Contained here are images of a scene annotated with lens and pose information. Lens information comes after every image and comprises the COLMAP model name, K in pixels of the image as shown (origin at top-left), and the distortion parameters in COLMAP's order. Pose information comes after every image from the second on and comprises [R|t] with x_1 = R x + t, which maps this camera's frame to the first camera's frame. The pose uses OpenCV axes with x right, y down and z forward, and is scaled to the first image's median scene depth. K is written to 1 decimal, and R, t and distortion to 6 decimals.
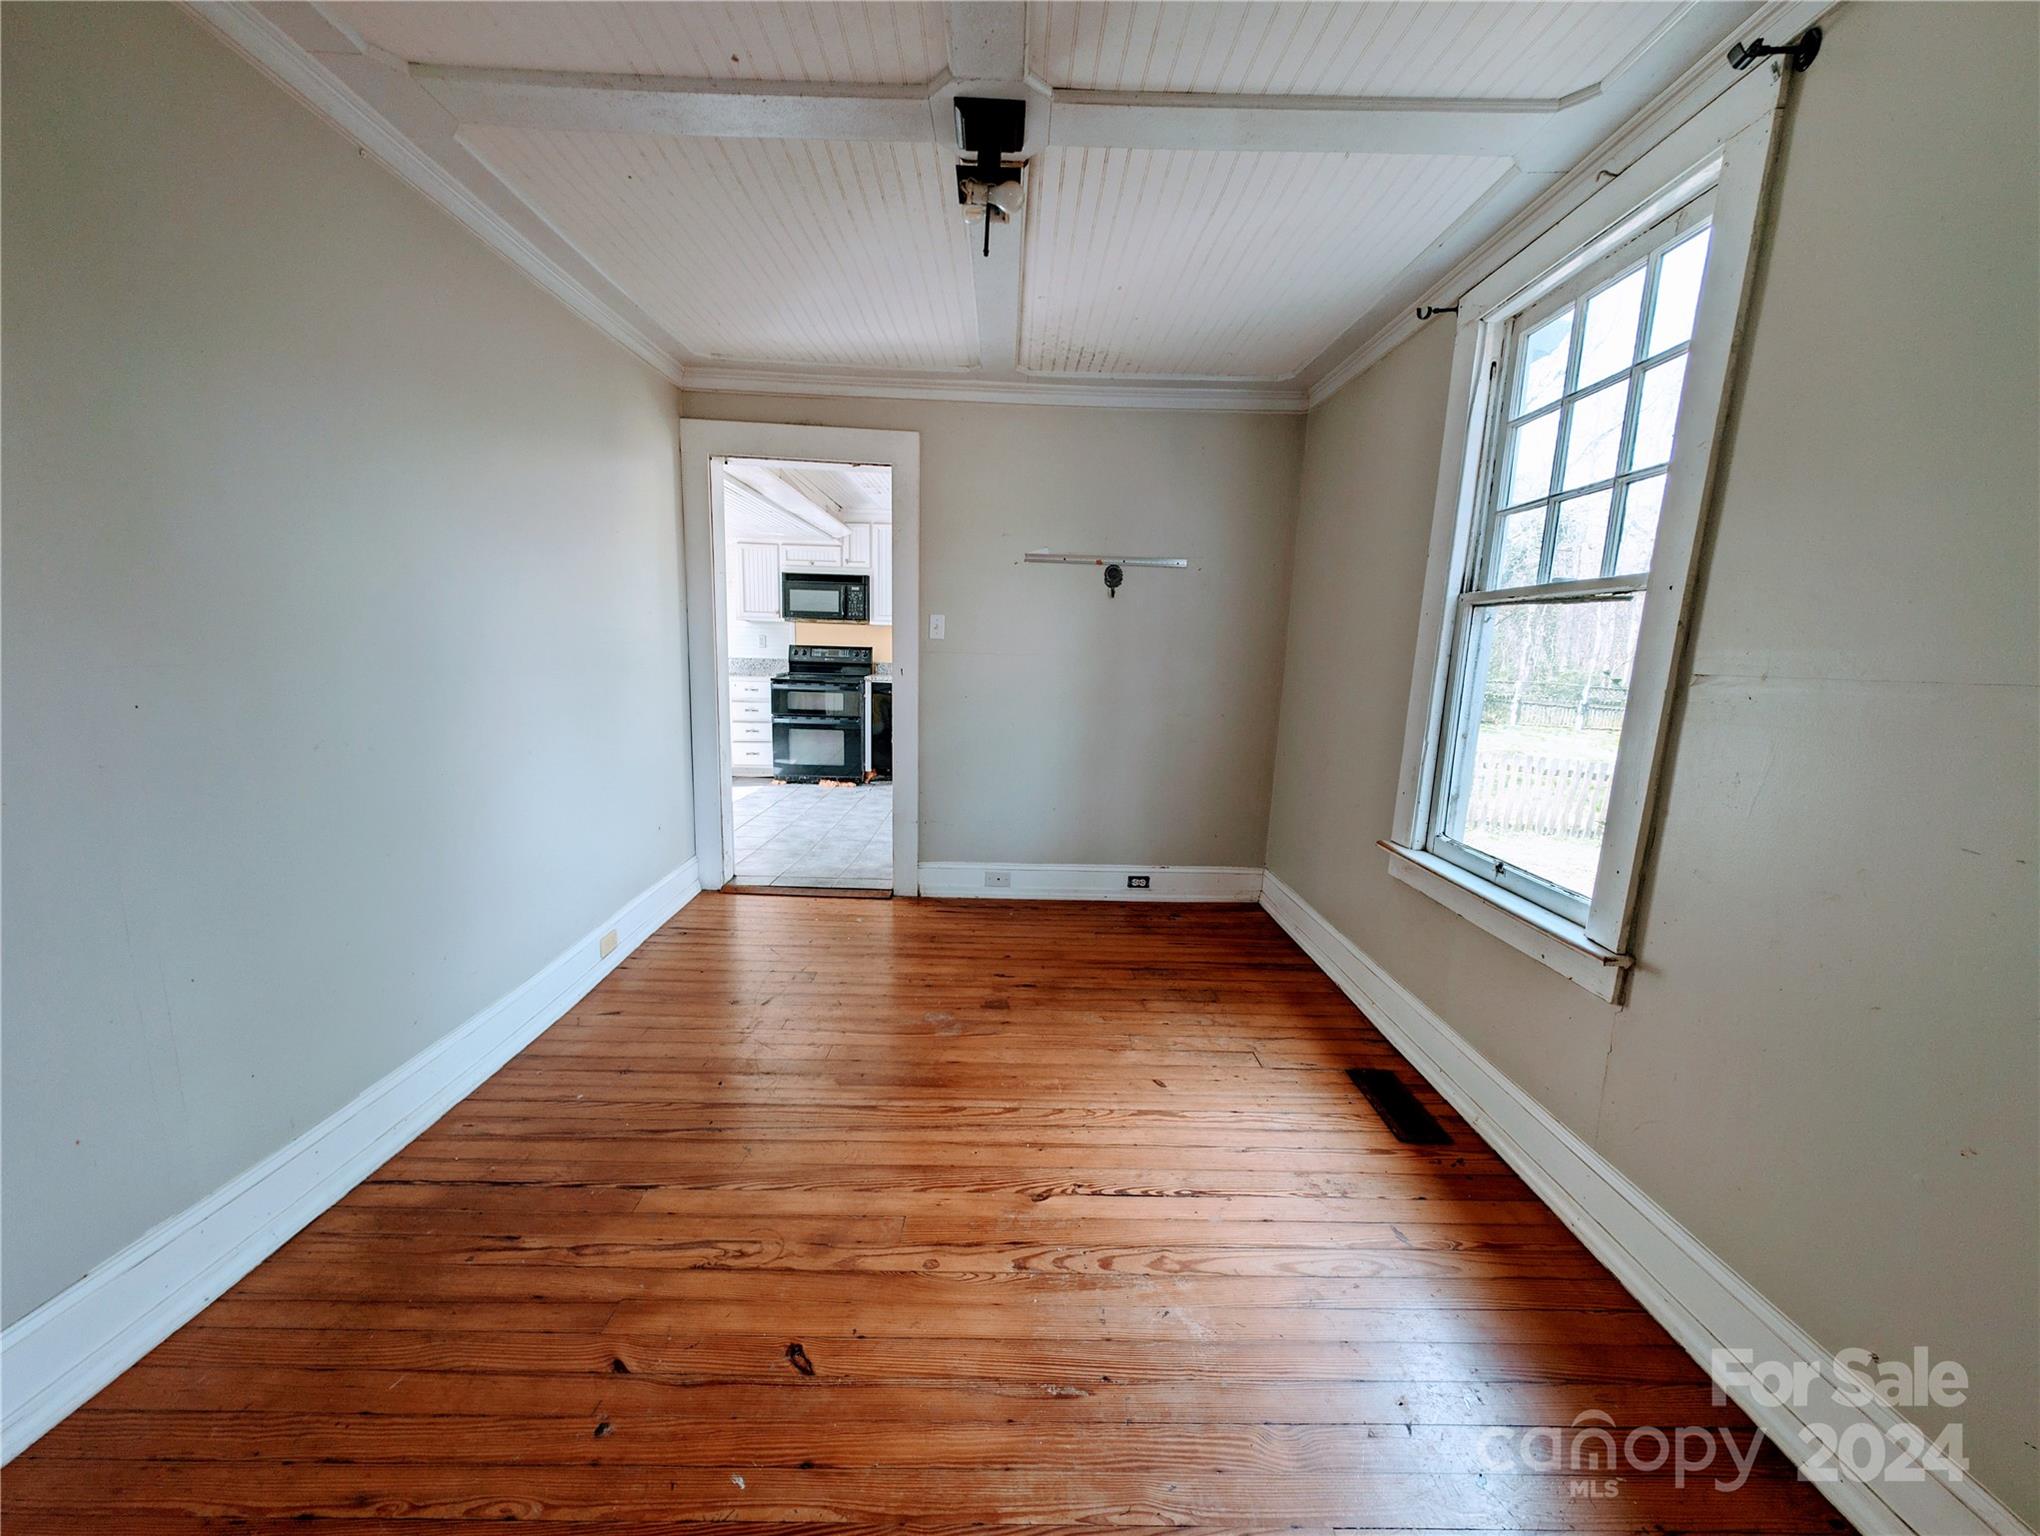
lens RADIAL K [[749.2, 0, 1021.5], [0, 749.2, 765.0], [0, 0, 1]] dist [-0.000954, -0.000394]
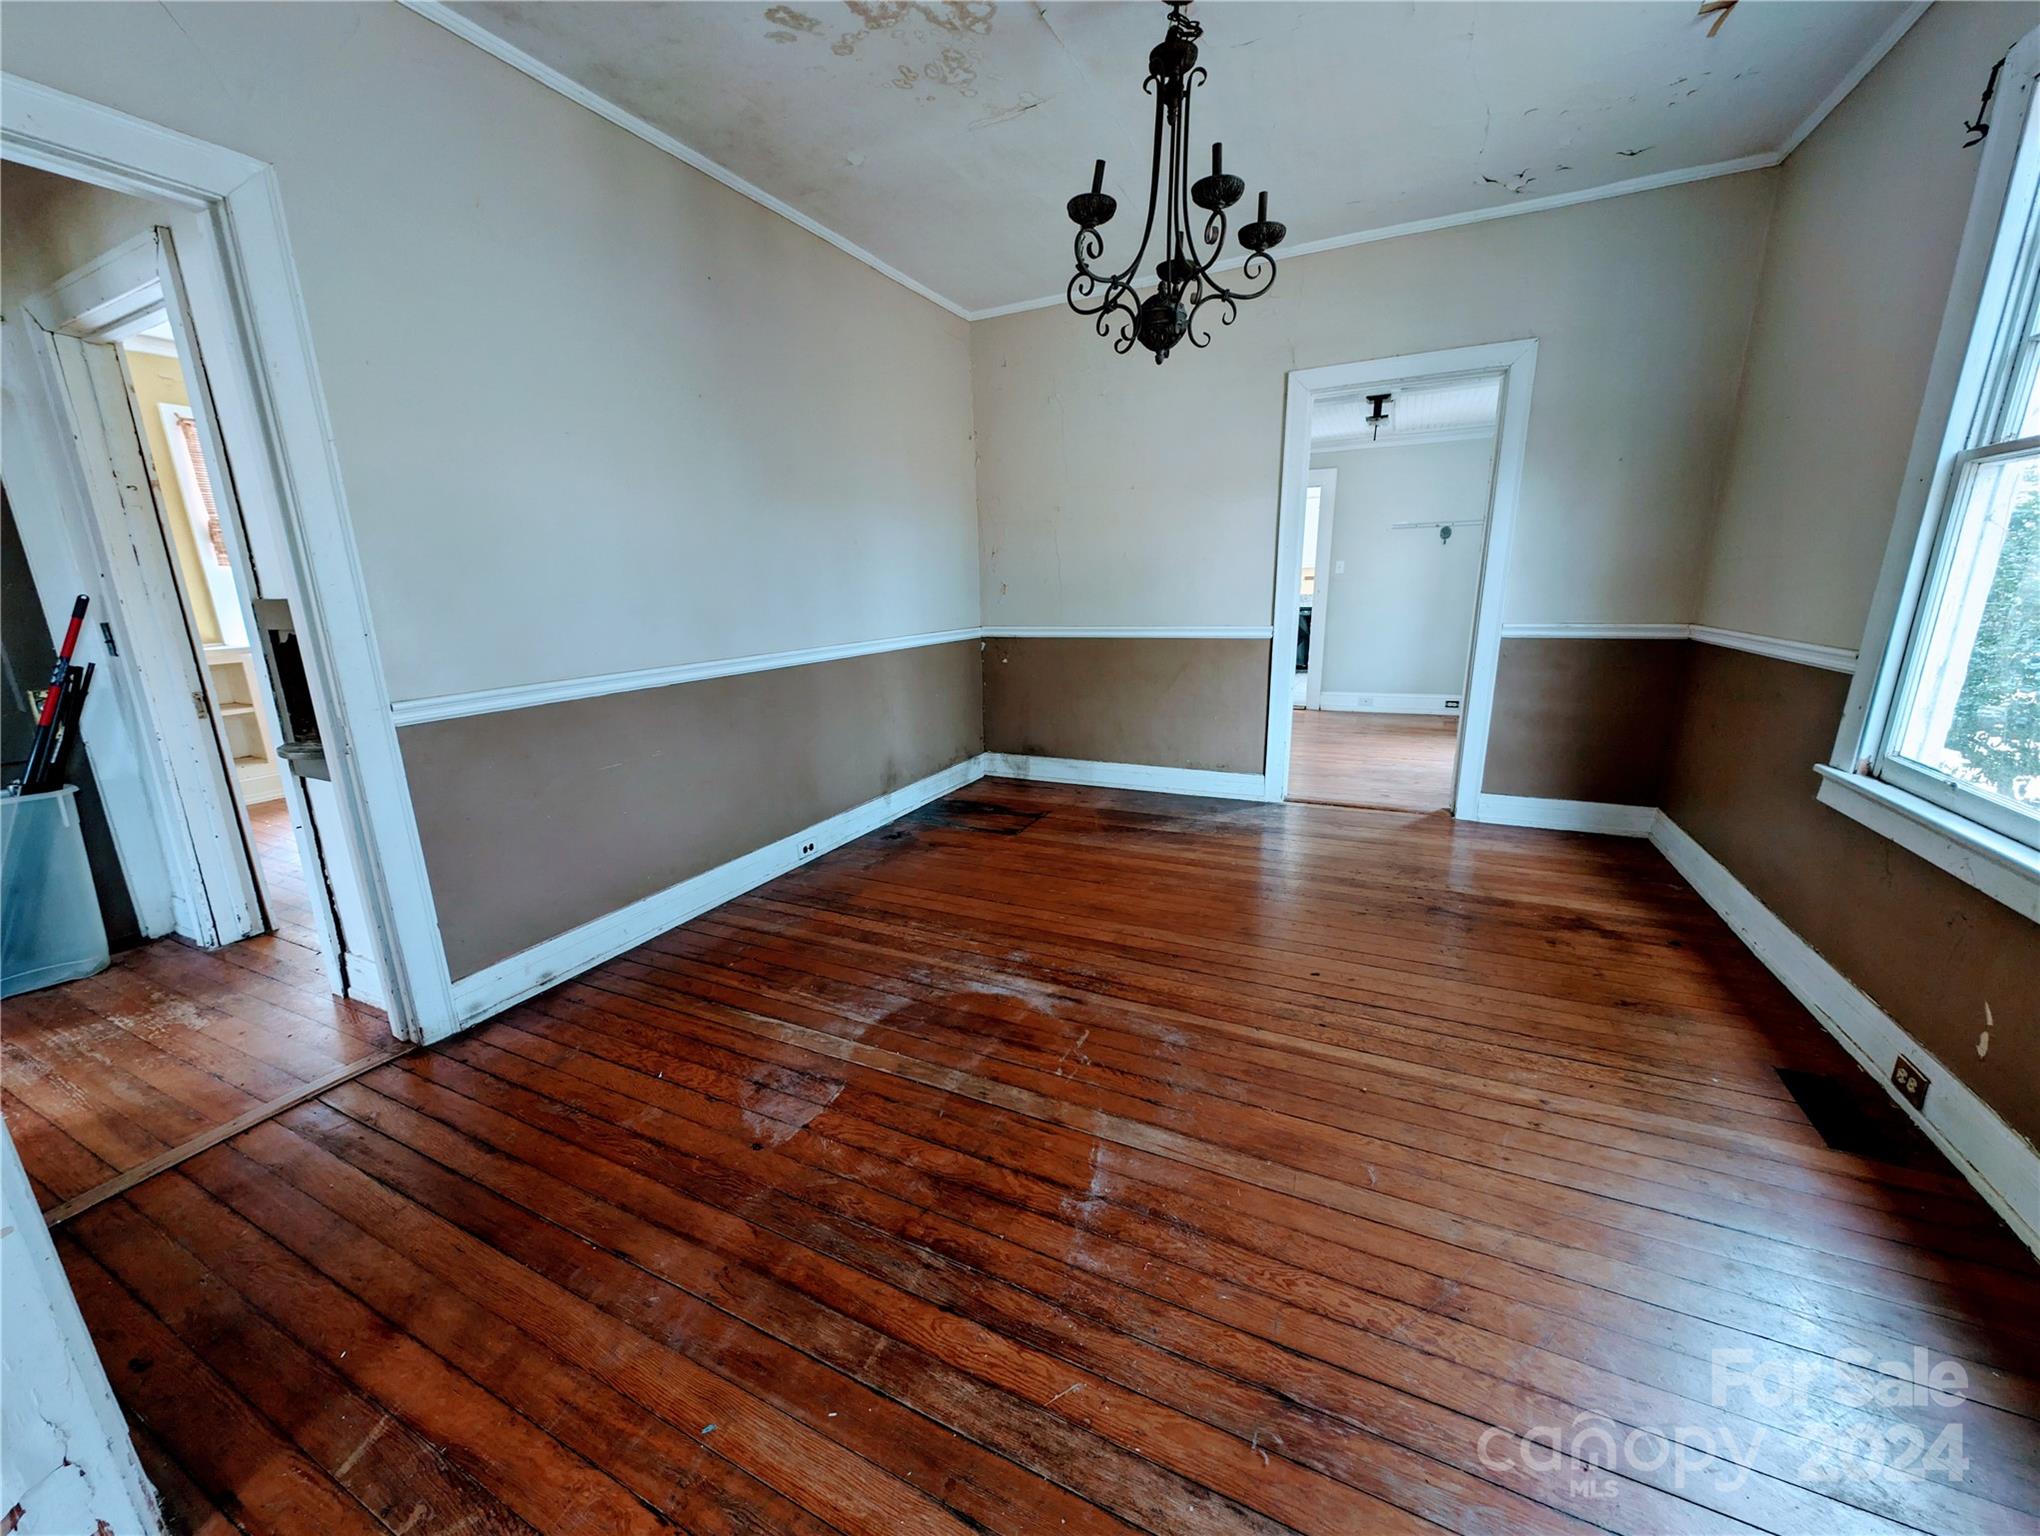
lens RADIAL K [[749.2, 0, 1019.6], [0, 749.2, 763.7], [0, 0, 1]] dist [-0.000954, -0.000394]
pose [[0.889557, 0.054564, -0.453553, 0.026034], [-0.023378, 0.996978, 0.074089, 0.087003], [0.456225, -0.055303, 0.888144, -0.494750]]
